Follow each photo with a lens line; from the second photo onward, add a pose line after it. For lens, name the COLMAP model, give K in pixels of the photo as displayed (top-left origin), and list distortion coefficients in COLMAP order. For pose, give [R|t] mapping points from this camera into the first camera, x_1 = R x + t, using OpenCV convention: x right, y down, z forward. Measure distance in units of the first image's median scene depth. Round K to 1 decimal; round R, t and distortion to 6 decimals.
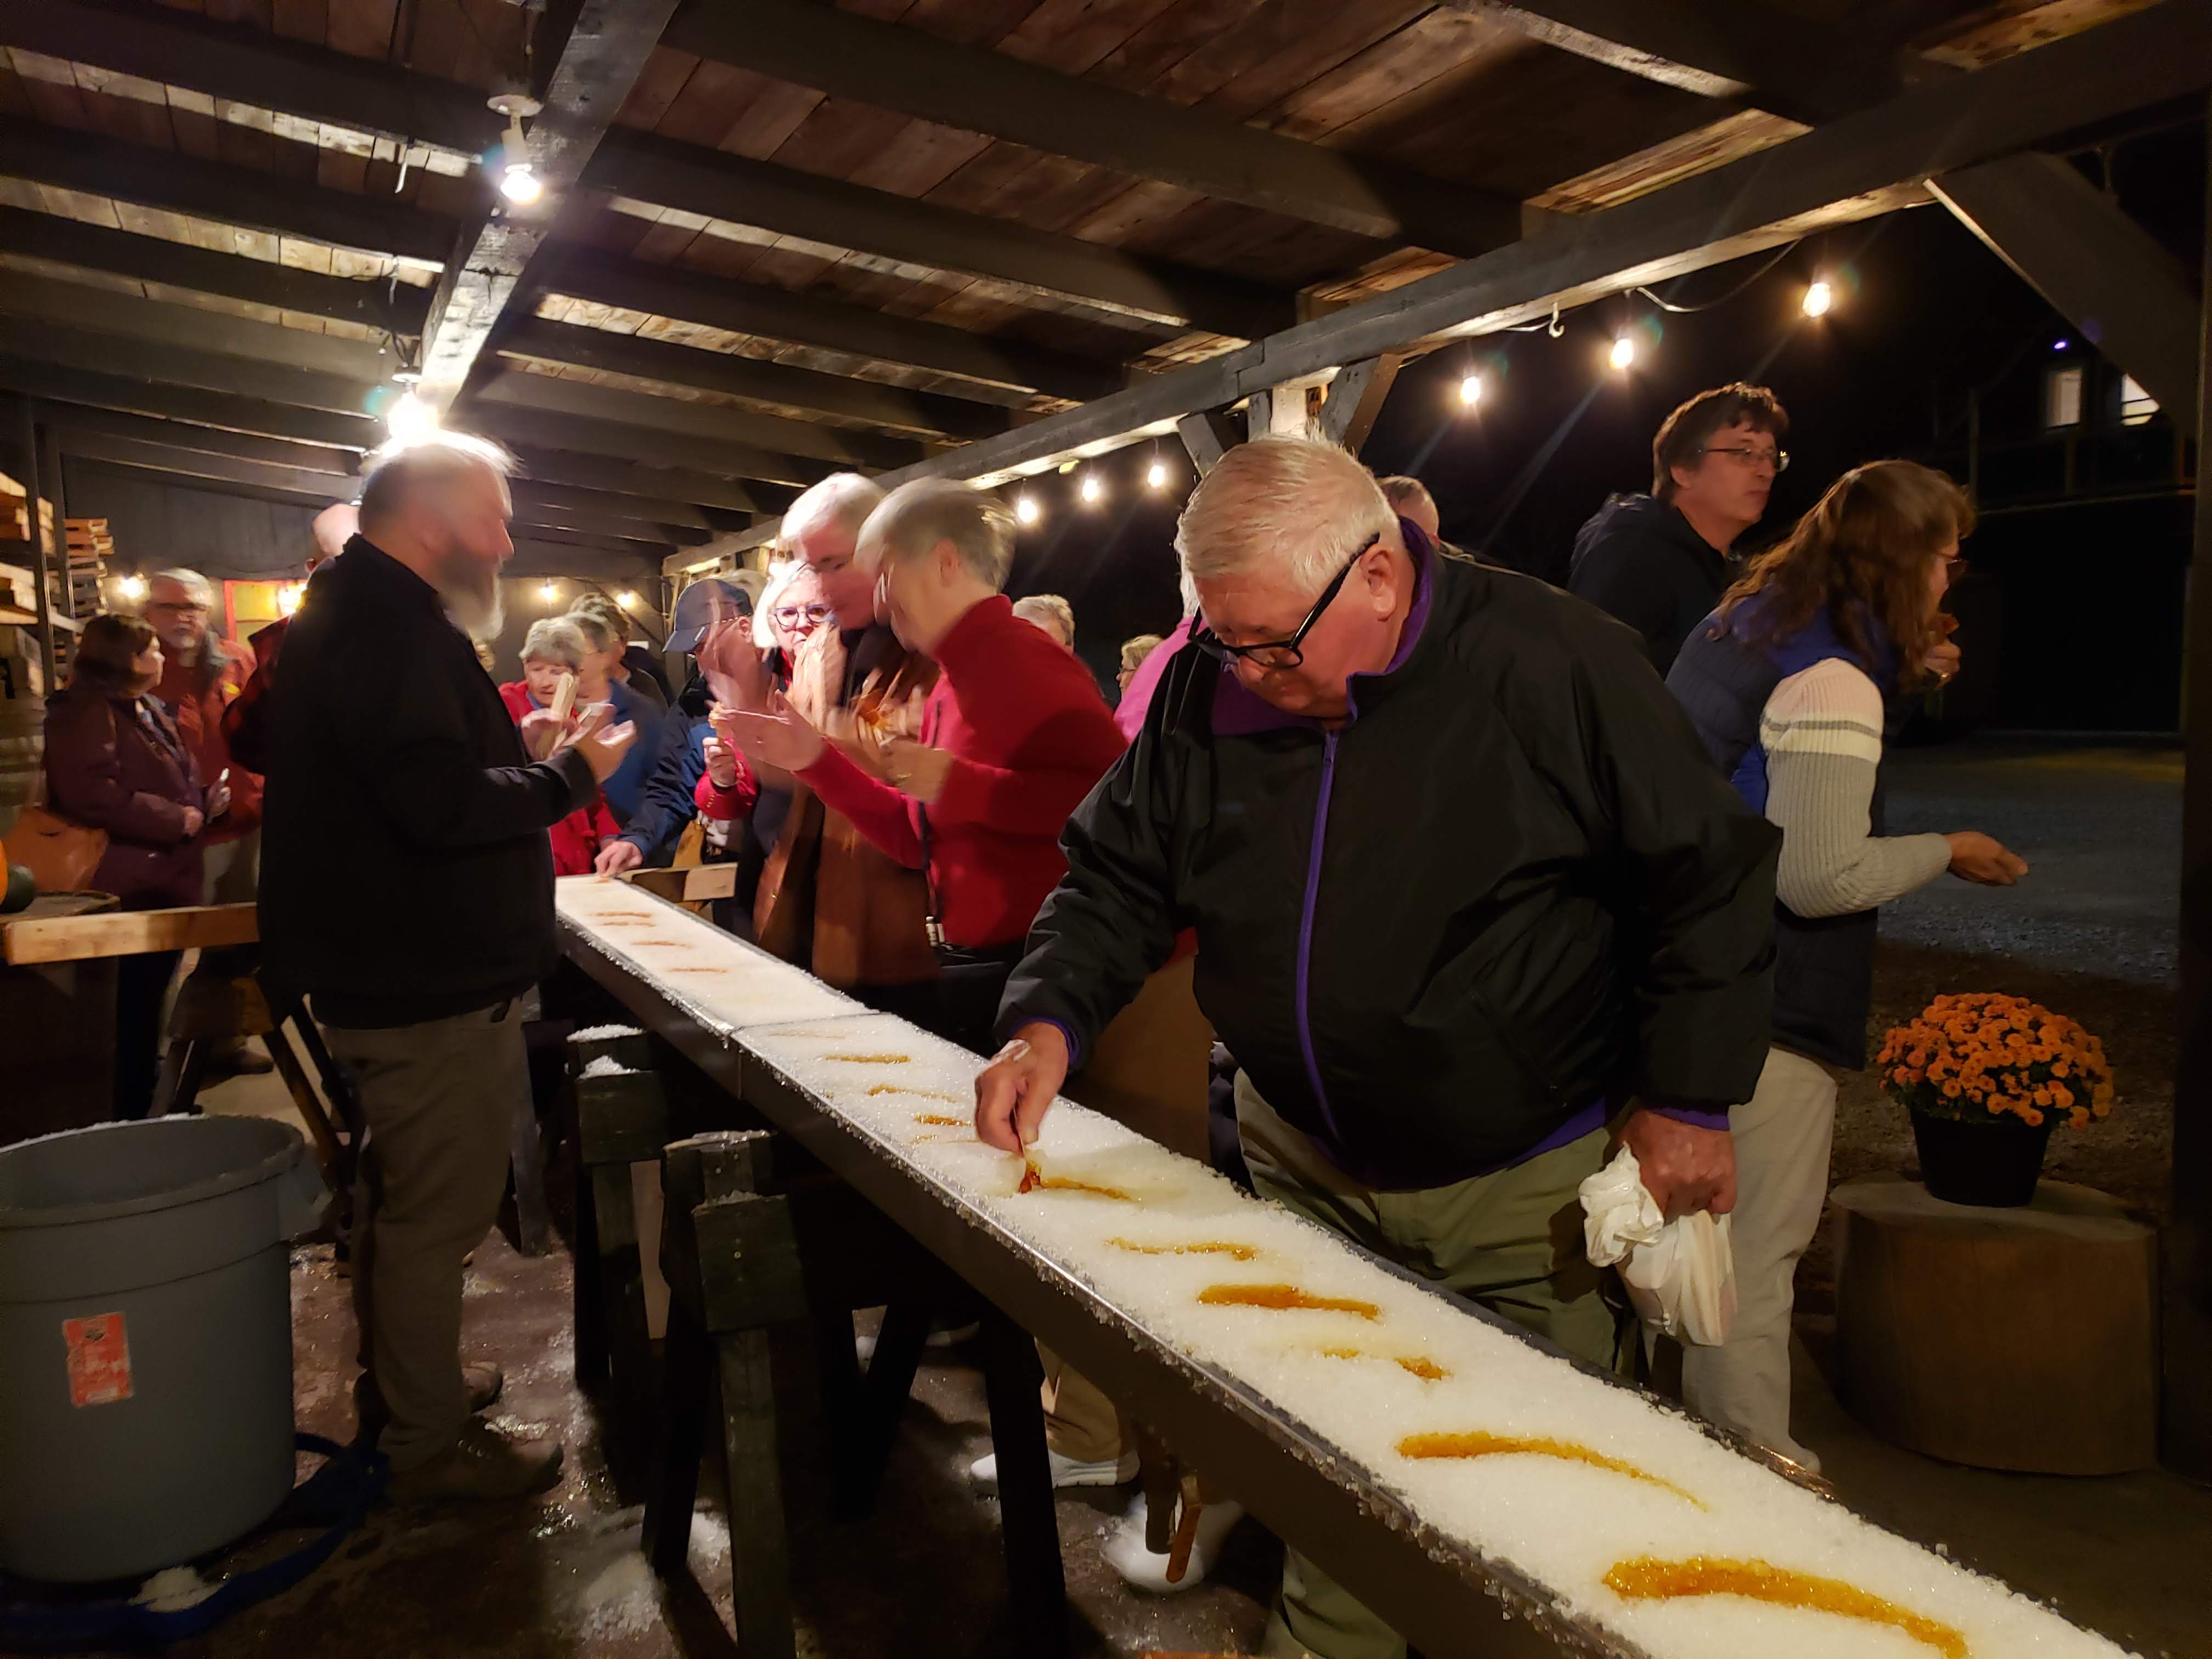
lens RADIAL K [[1733.3, 0, 1049.8], [0, 1733.3, 835.3], [0, 0, 1]] dist [0.011672, -0.003776]
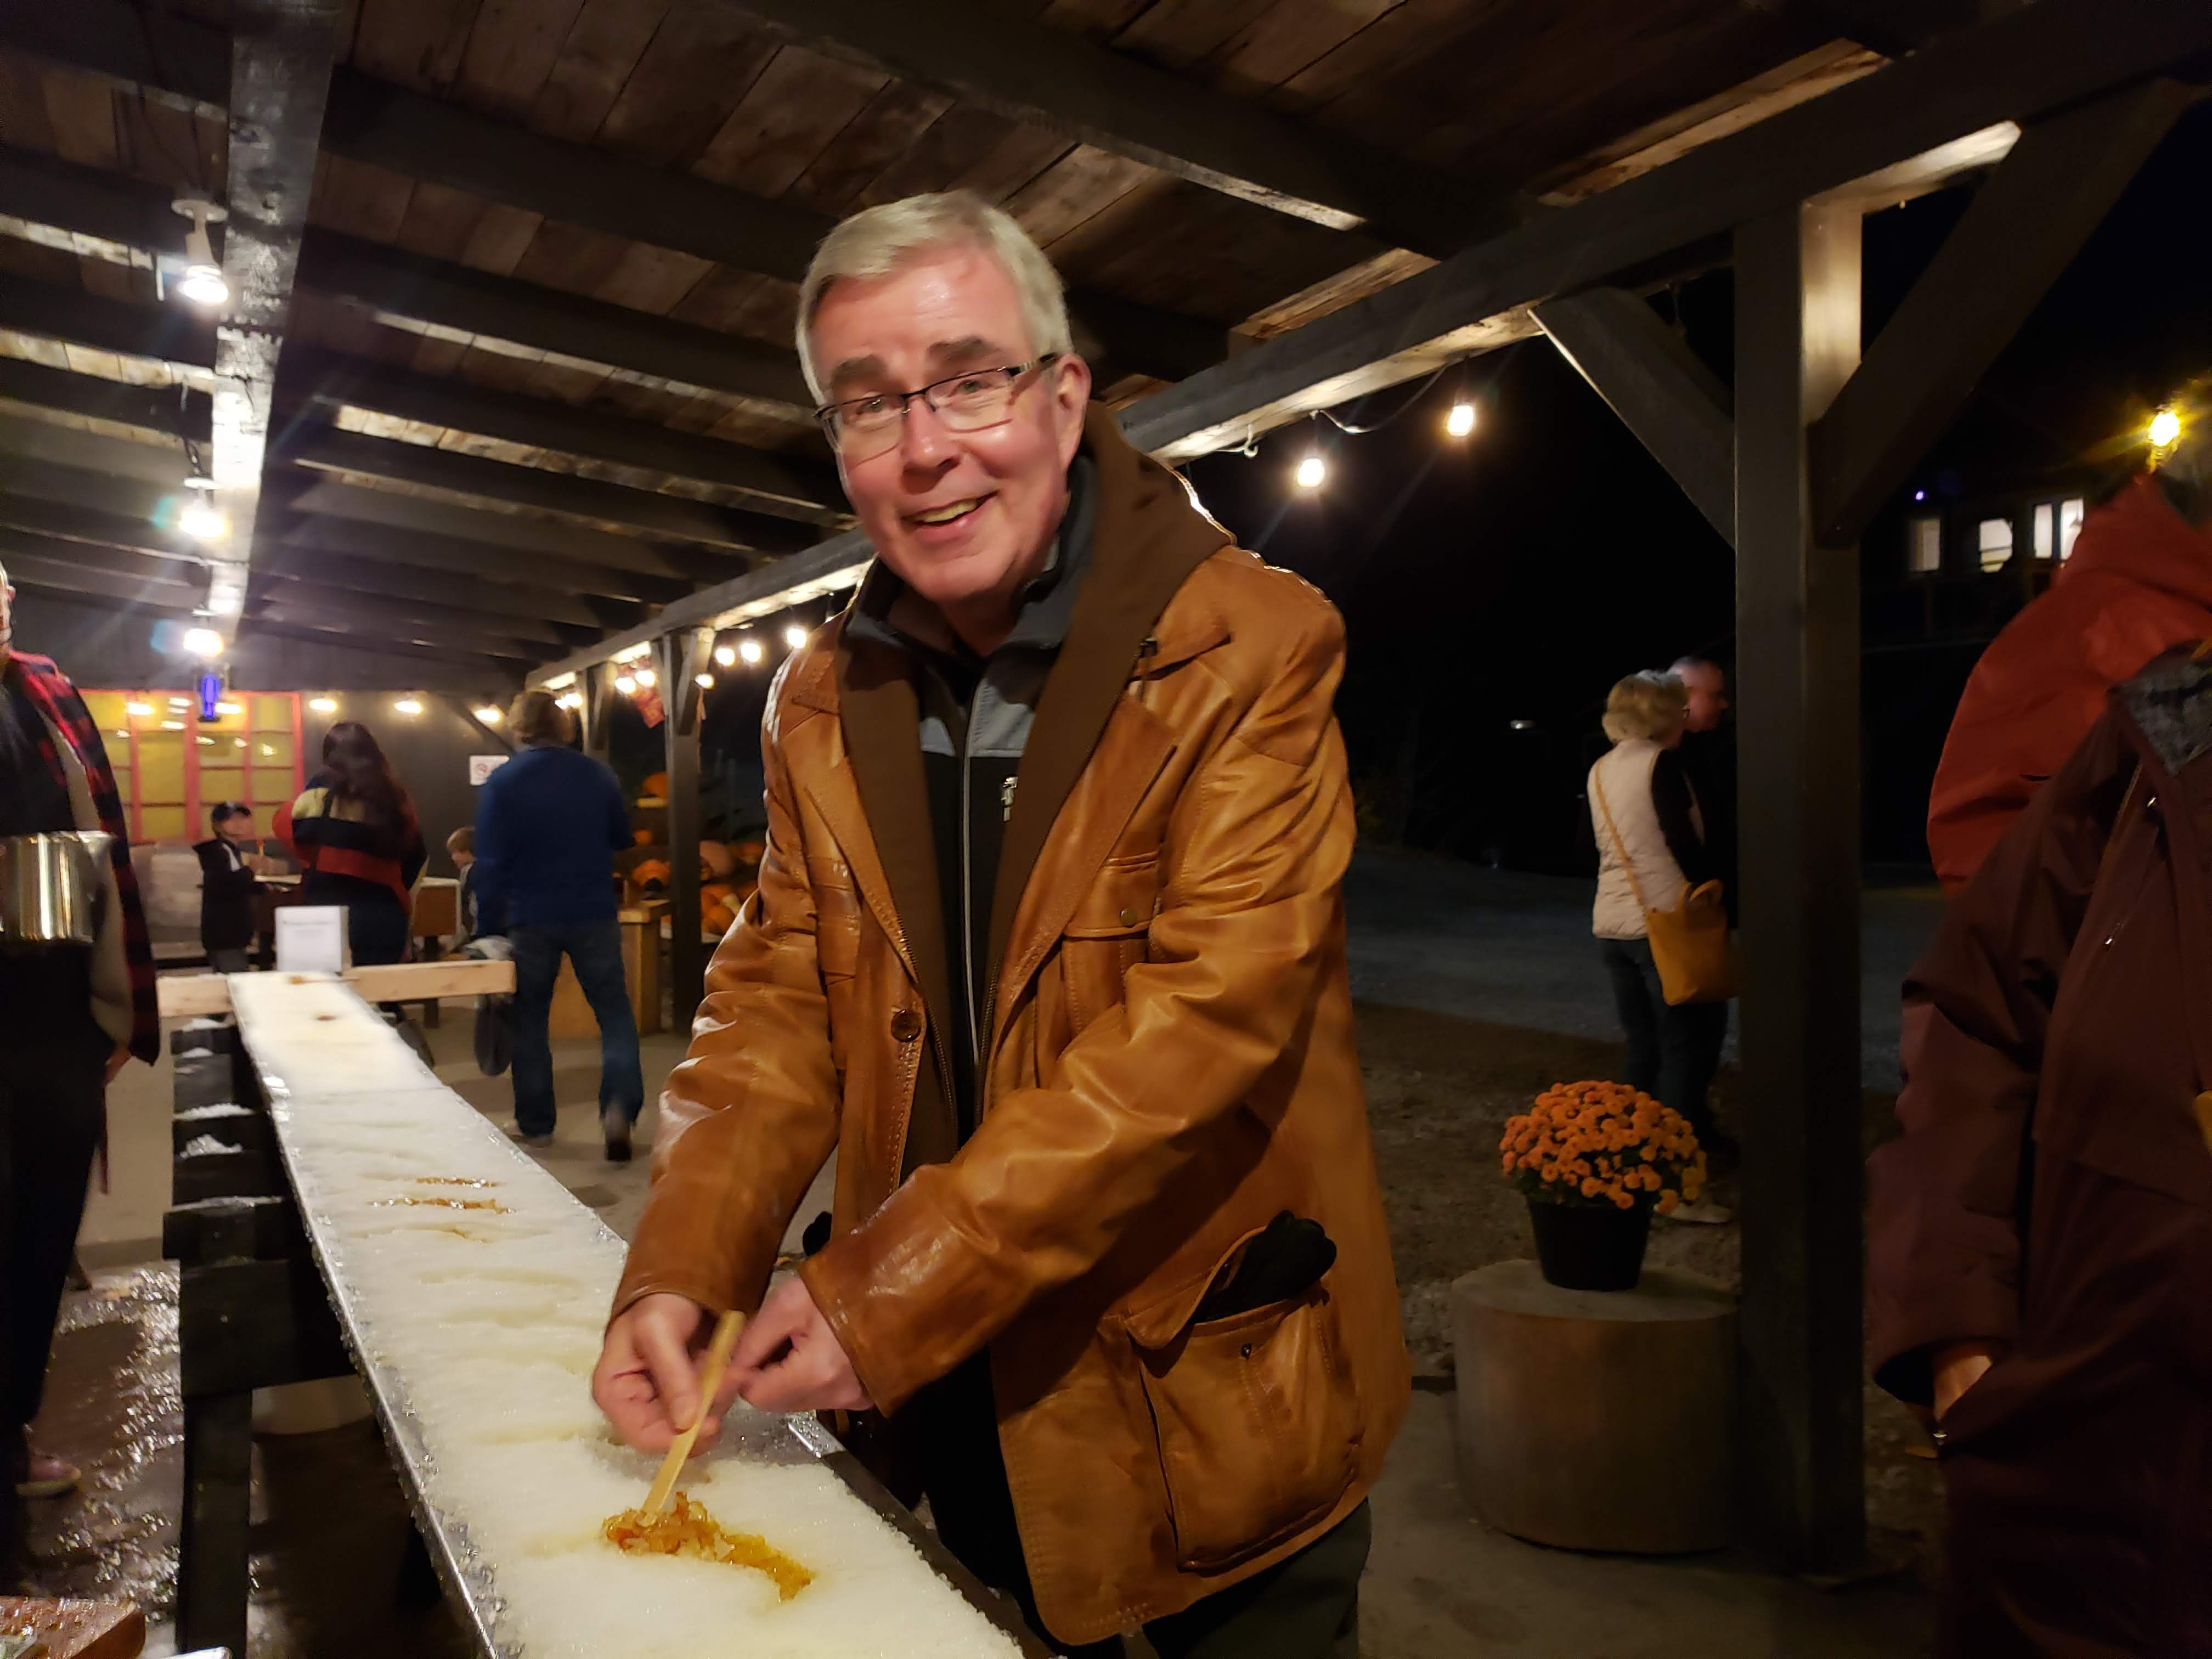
lens RADIAL K [[1733.3, 0, 1036.5], [0, 1733.3, 839.9], [0, 0, 1]] dist [0.011672, -0.003776]
pose [[0.999242, 0.009985, 0.037624, 0.134472], [-0.007282, 0.997428, -0.071307, 0.019312], [-0.038239, 0.070979, 0.996745, -0.017853]]
